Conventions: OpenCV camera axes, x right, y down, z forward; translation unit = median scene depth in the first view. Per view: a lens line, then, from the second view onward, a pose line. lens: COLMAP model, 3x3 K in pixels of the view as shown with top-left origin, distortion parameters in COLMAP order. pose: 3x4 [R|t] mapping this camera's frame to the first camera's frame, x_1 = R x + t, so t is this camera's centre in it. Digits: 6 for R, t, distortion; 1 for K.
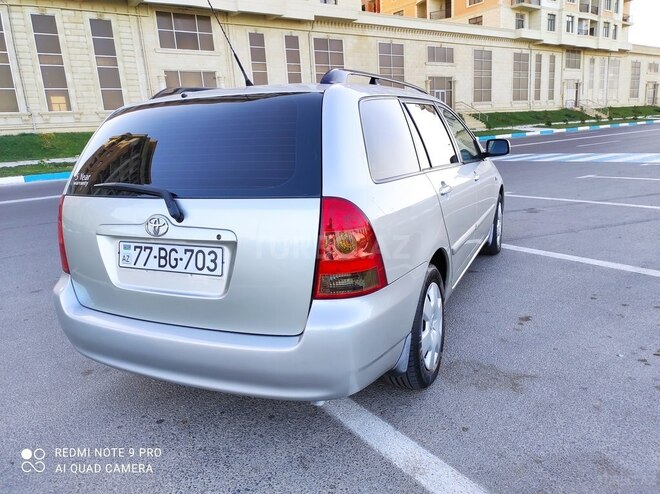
lens RADIAL K [[487.0, 0, 331.5], [0, 487.0, 247.0], [0, 0, 1]] dist [0.043494, -0.045986]
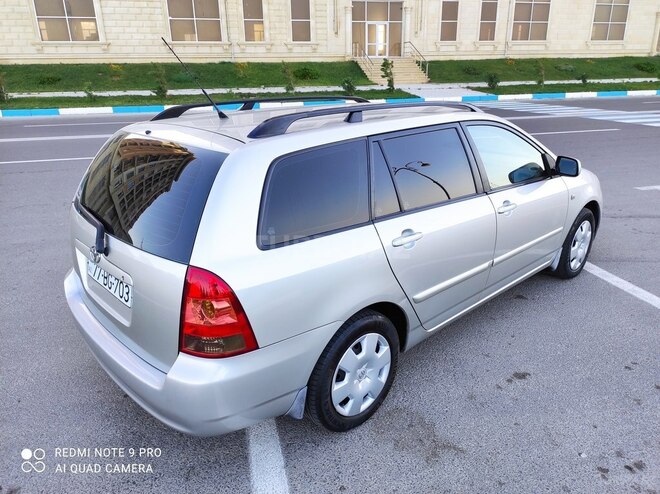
lens RADIAL K [[487.0, 0, 331.5], [0, 487.0, 247.0], [0, 0, 1]] dist [0.043494, -0.045986]
pose [[0.929375, 0.170099, -0.327610, 0.215759], [-0.125167, 0.980139, 0.153821, -0.120718], [0.347268, -0.101951, 0.932208, 0.036318]]
